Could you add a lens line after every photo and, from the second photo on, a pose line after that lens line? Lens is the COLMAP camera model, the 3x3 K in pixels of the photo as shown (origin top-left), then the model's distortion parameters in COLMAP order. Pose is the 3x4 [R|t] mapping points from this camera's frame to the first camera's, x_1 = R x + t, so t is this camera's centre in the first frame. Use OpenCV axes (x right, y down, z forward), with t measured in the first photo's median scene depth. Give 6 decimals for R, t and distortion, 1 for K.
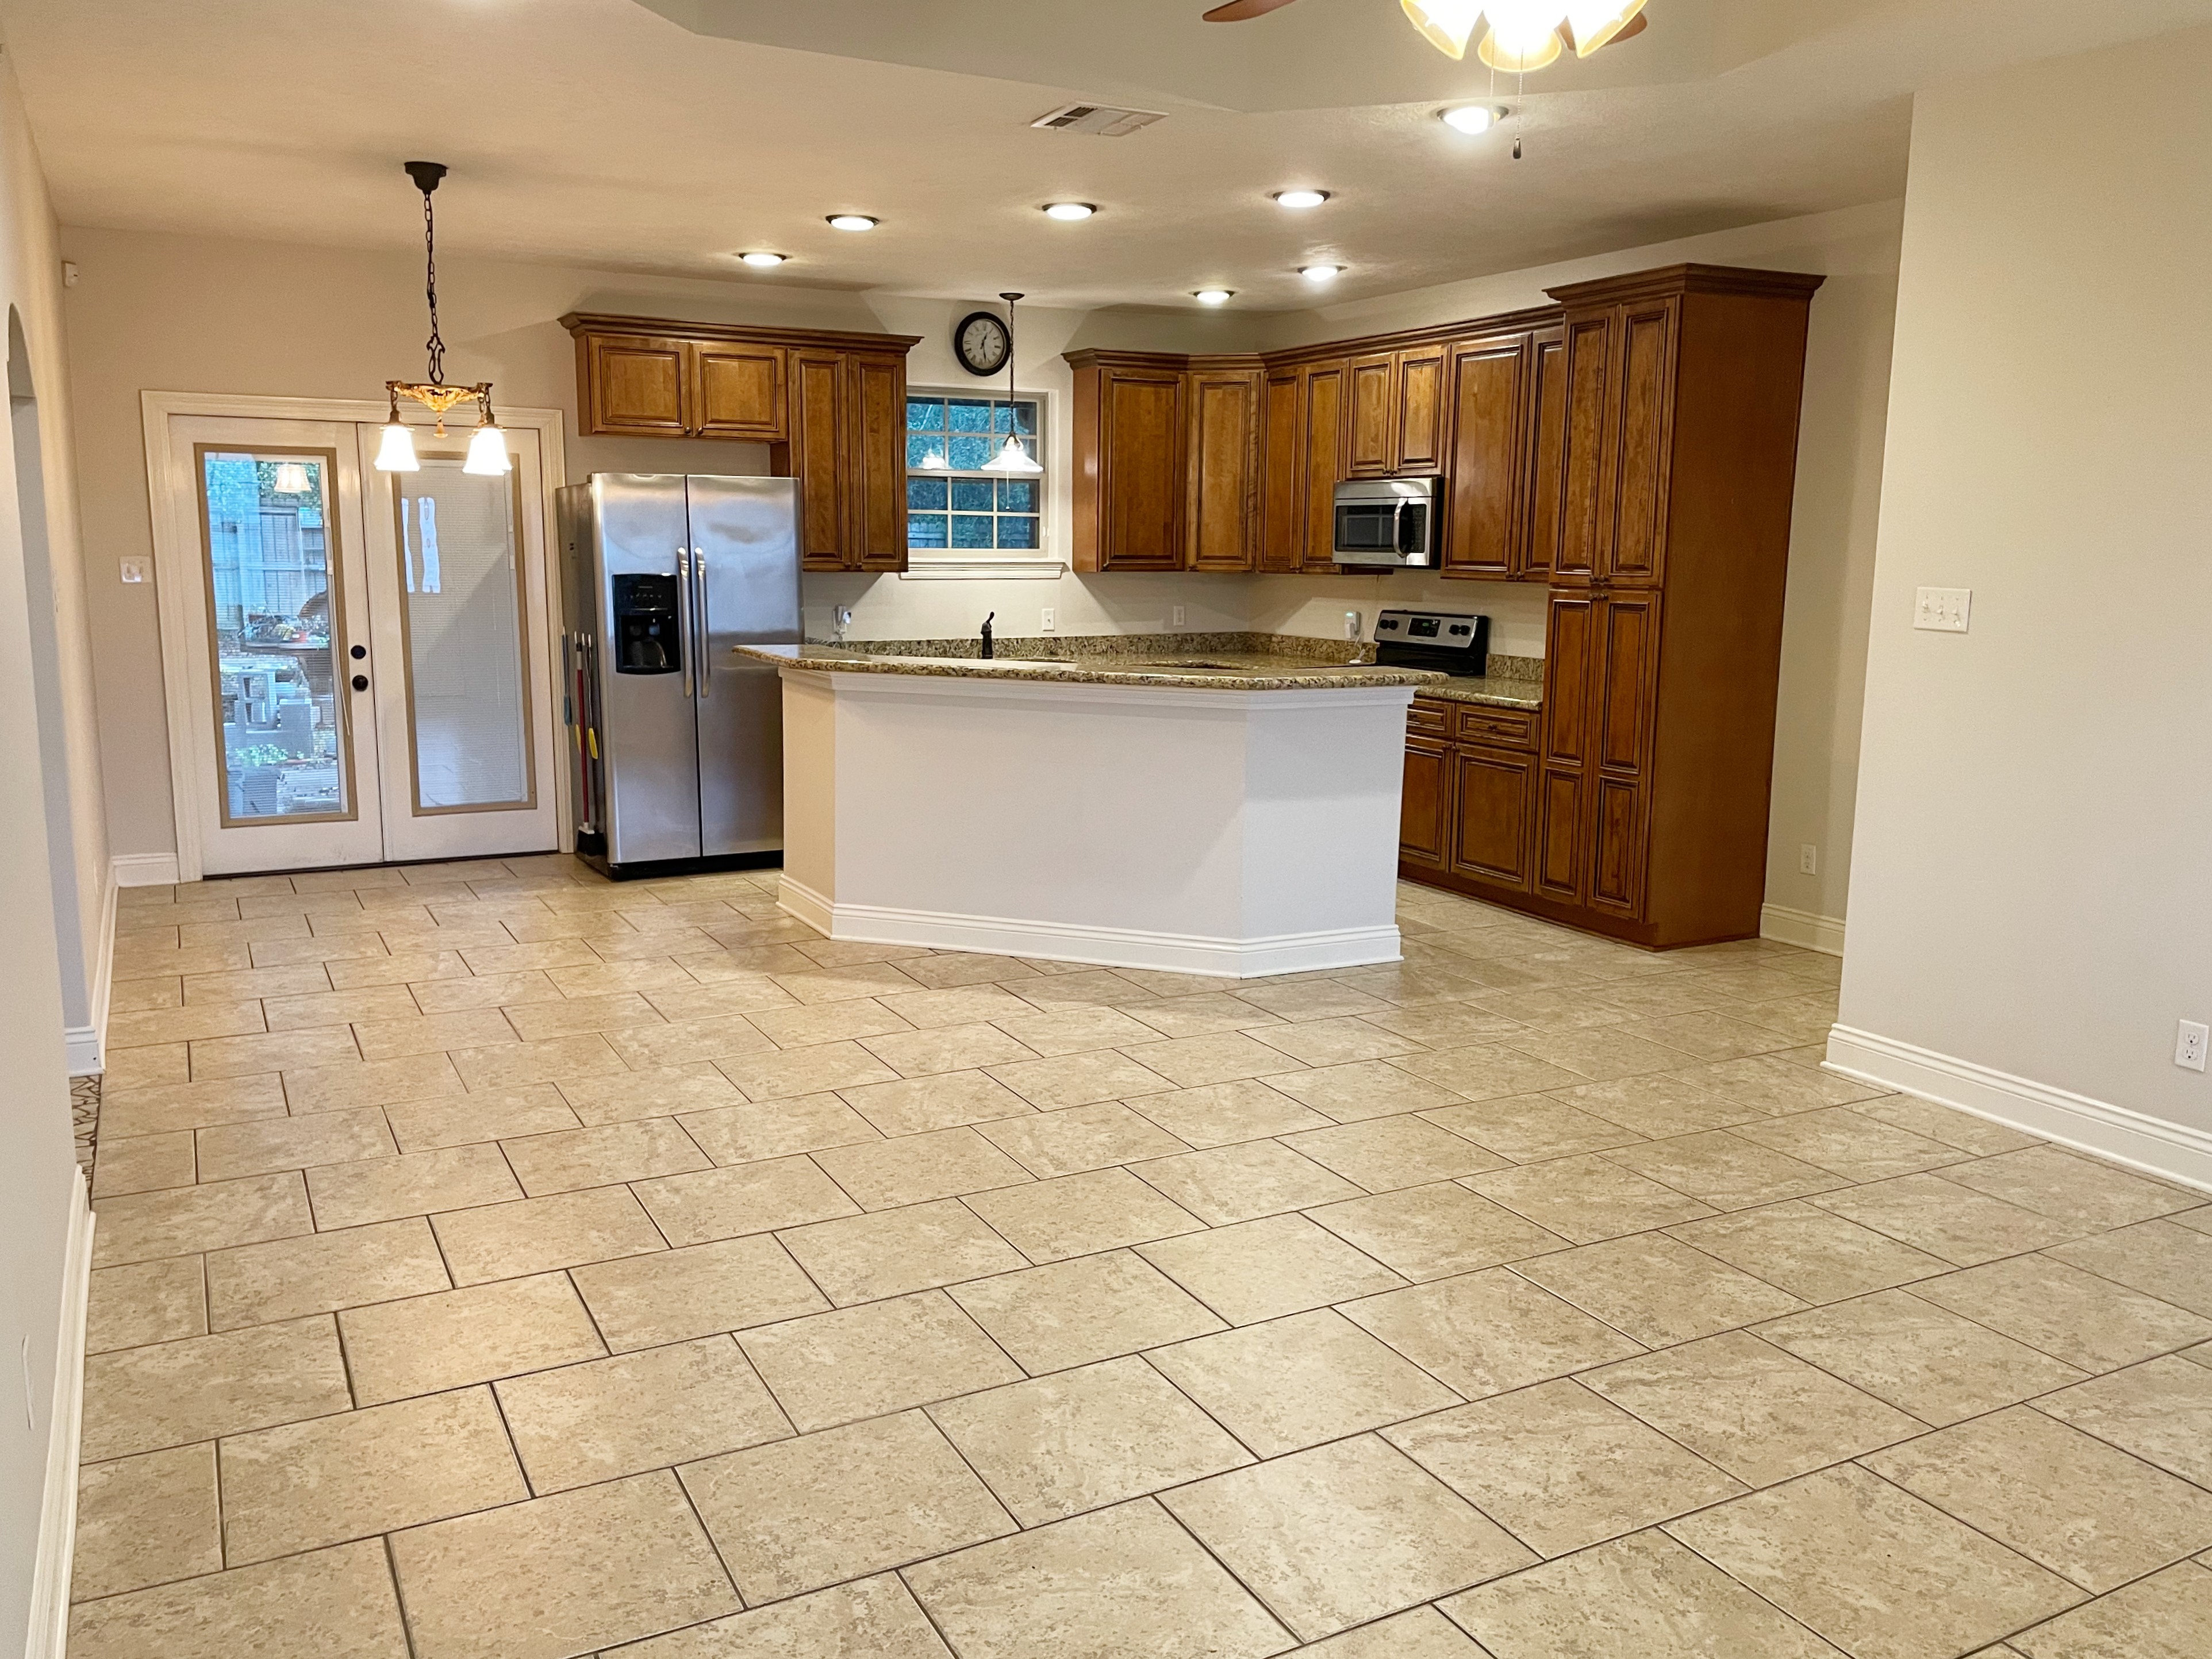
lens RADIAL K [[1763.6, 0, 1120.5], [0, 1763.6, 823.5], [0, 0, 1]] dist [0.118577, -0.164970]
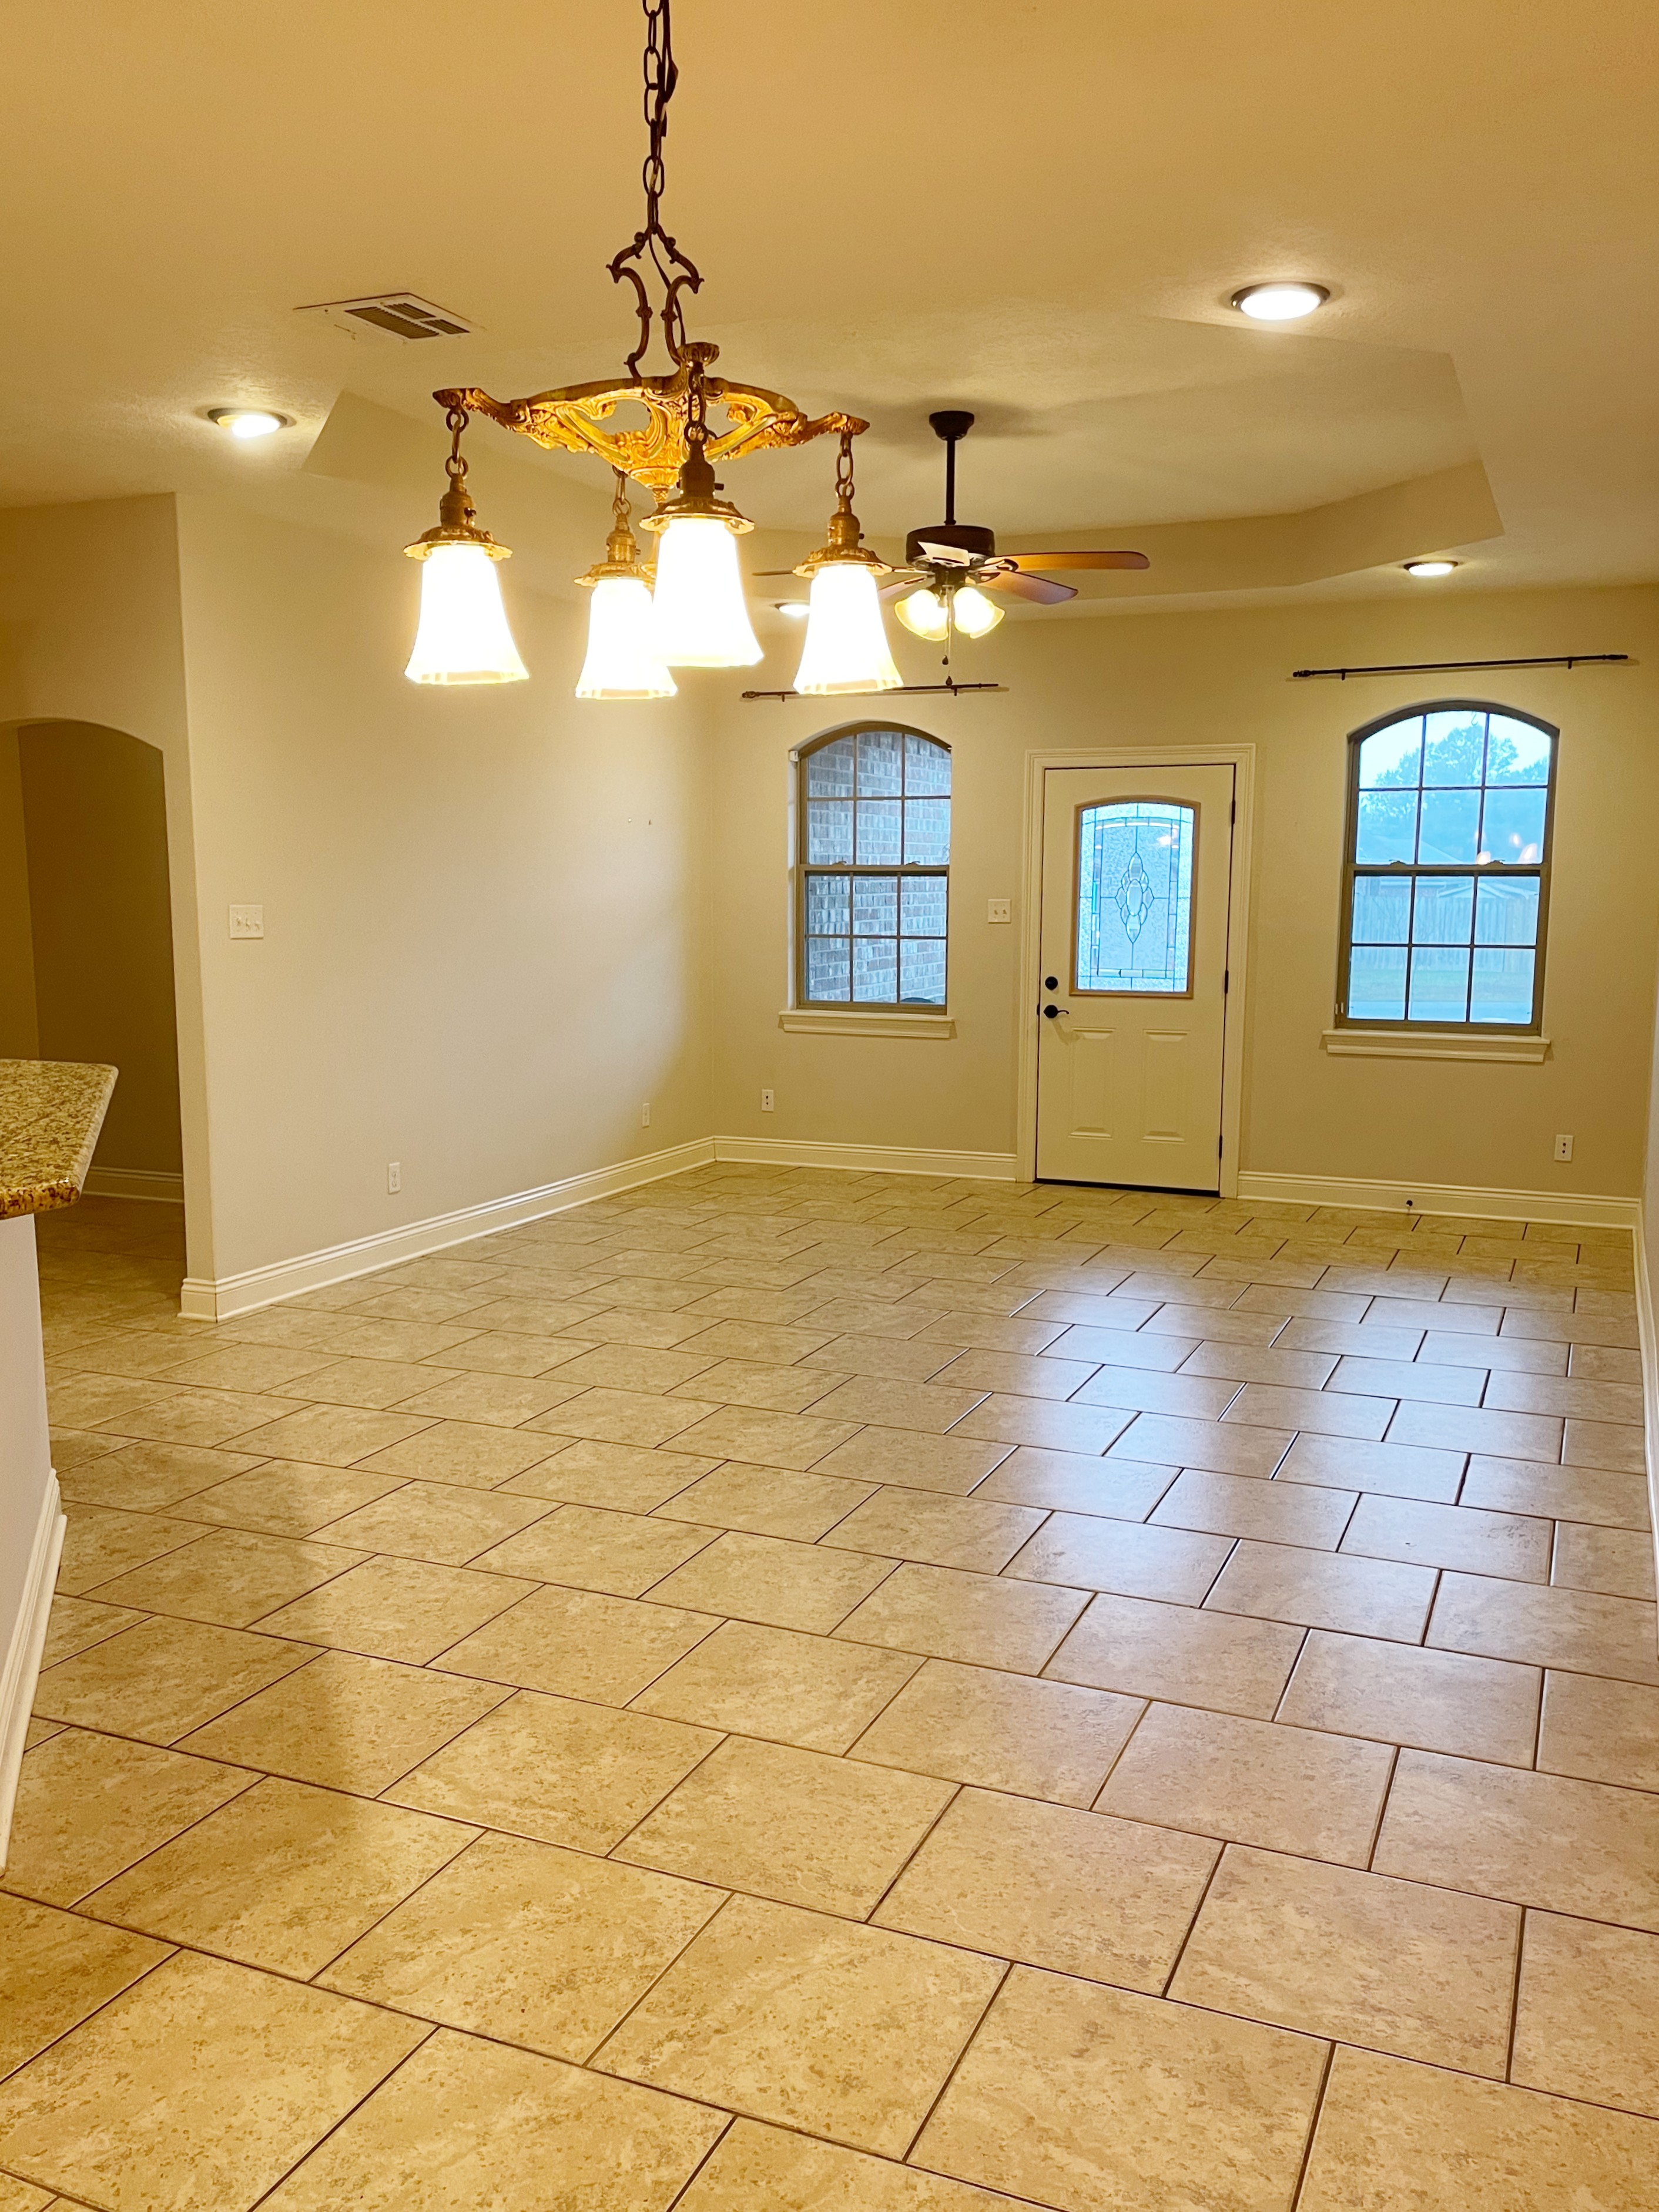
lens RADIAL K [[1763.8, 0, 829.5], [0, 1763.8, 1106.0], [0, 0, 1]] dist [0.118577, -0.164970]
pose [[-0.624106, -0.112160, 0.773248, -0.696002], [0.117354, 0.964961, 0.234687, -0.212509], [-0.772477, 0.237214, -0.589075, 1.273479]]
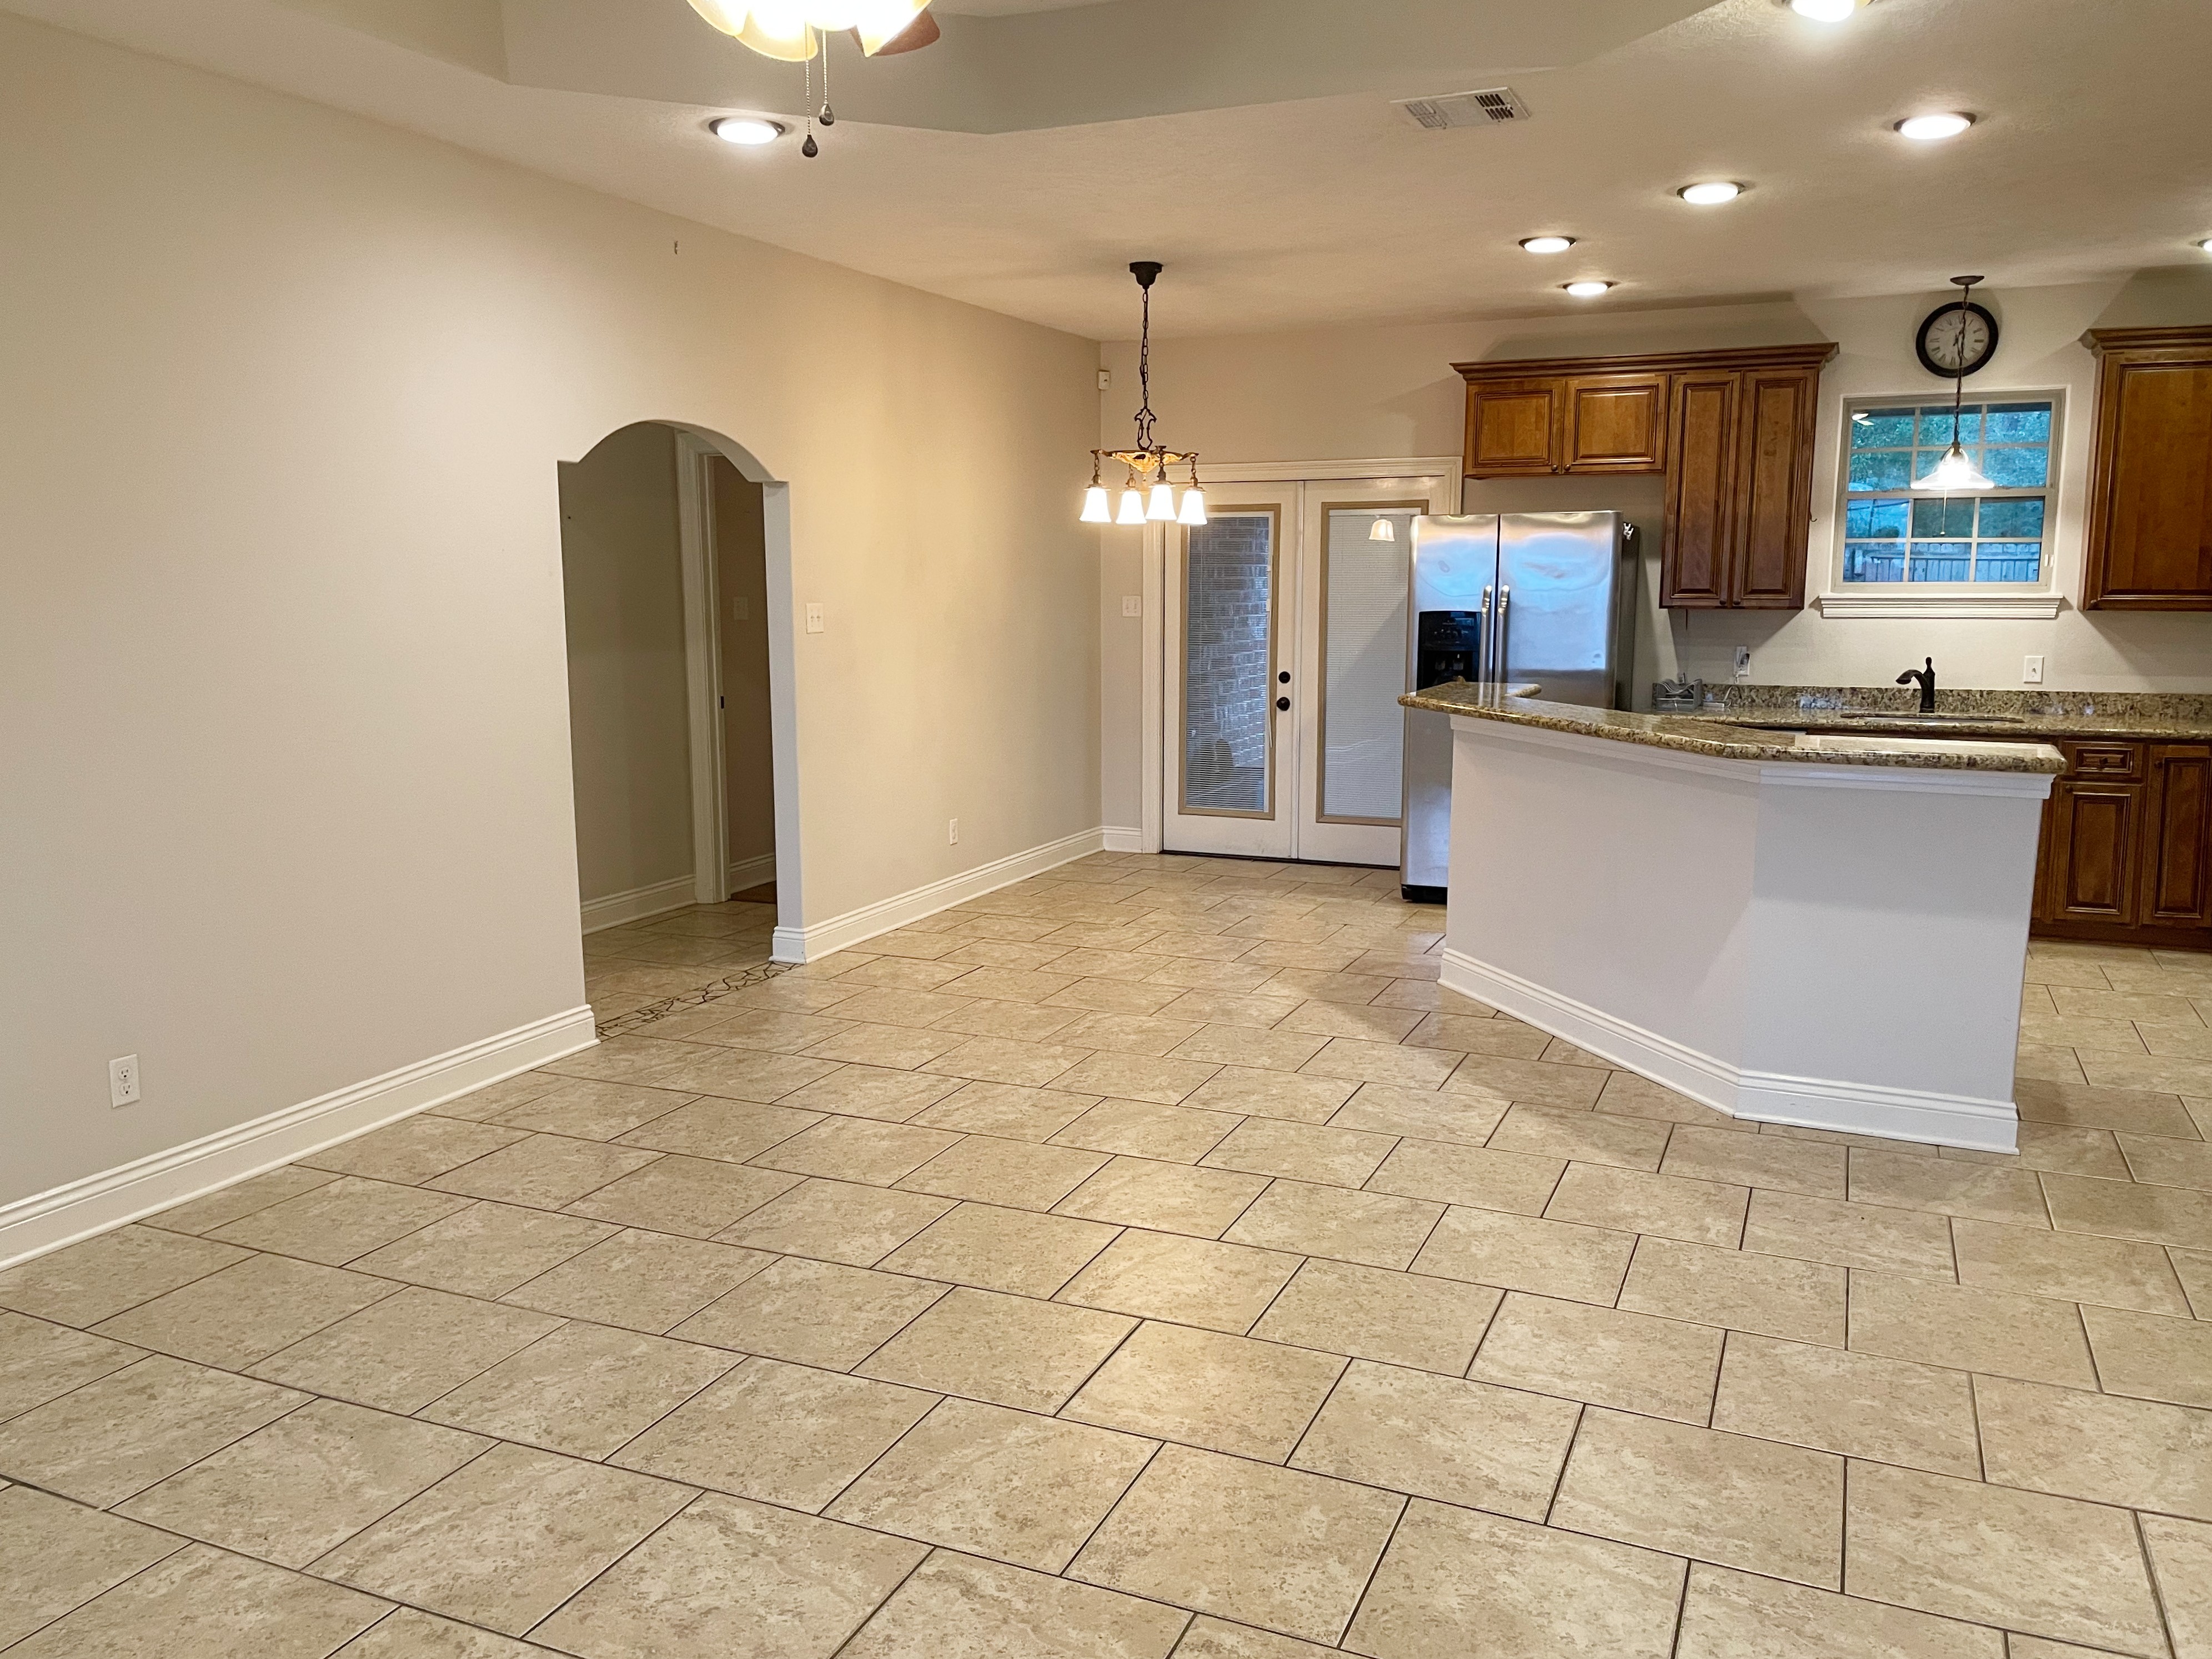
lens RADIAL K [[1698.6, 0, 1106.0], [0, 1698.6, 829.5], [0, 0, 1]] dist [0.104449, -0.146039]
pose [[0.619440, 0.110465, -0.777233, 0.541052], [-0.120232, 0.991720, 0.045127, -0.047516], [0.775782, 0.065495, 0.627592, 0.312181]]
